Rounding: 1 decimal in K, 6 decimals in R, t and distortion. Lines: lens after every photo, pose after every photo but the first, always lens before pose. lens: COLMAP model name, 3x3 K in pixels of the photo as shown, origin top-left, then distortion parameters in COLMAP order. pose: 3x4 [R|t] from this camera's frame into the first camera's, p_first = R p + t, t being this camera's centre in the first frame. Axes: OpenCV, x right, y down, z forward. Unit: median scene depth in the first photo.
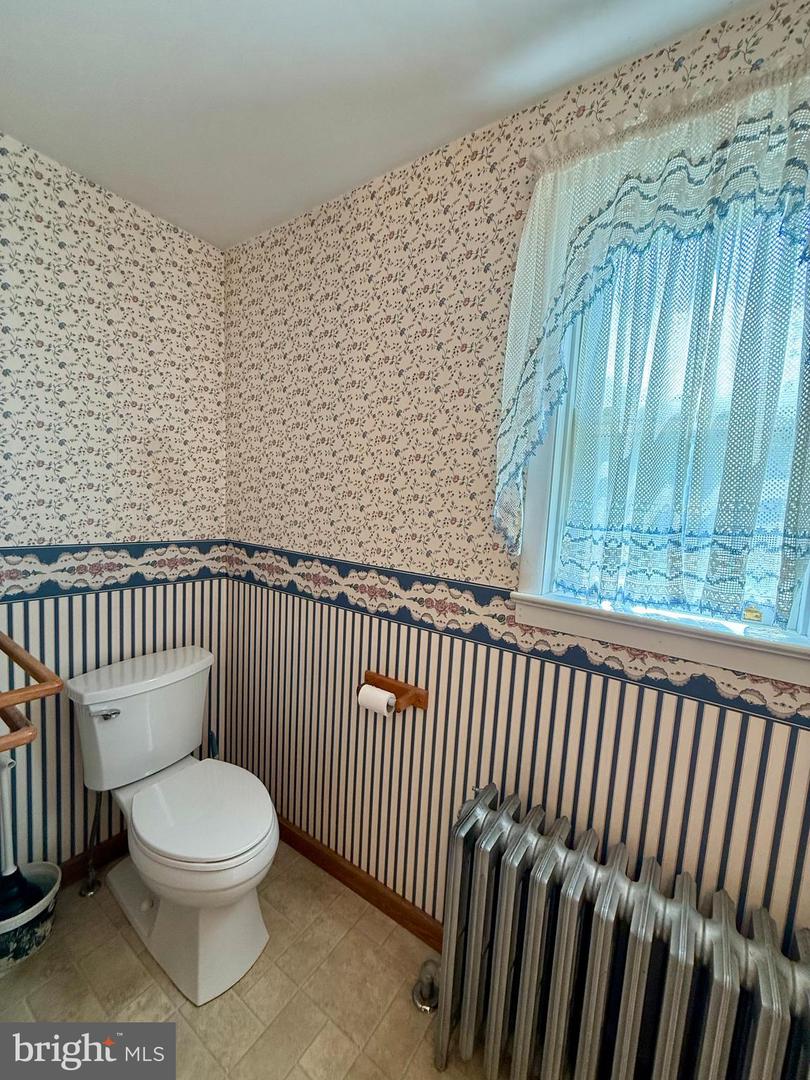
lens RADIAL K [[428.8, 0, 405.2], [0, 428.8, 535.6], [0, 0, 1]] dist [-0.000914, 0.000131]
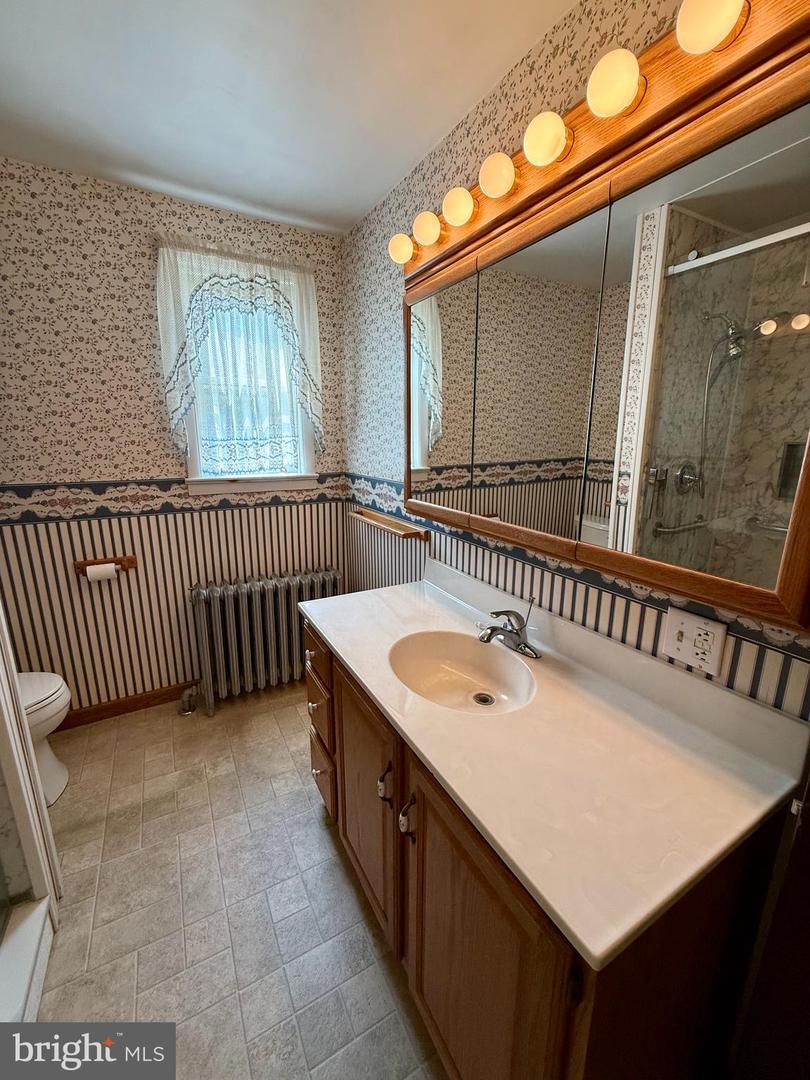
lens RADIAL K [[428.8, 0, 405.2], [0, 428.8, 535.6], [0, 0, 1]] dist [-0.000914, 0.000131]
pose [[0.443194, -0.251411, 0.860448, -0.978538], [0.103834, 0.967802, 0.229296, 0.043924], [-0.890392, -0.012279, 0.455029, -0.680275]]
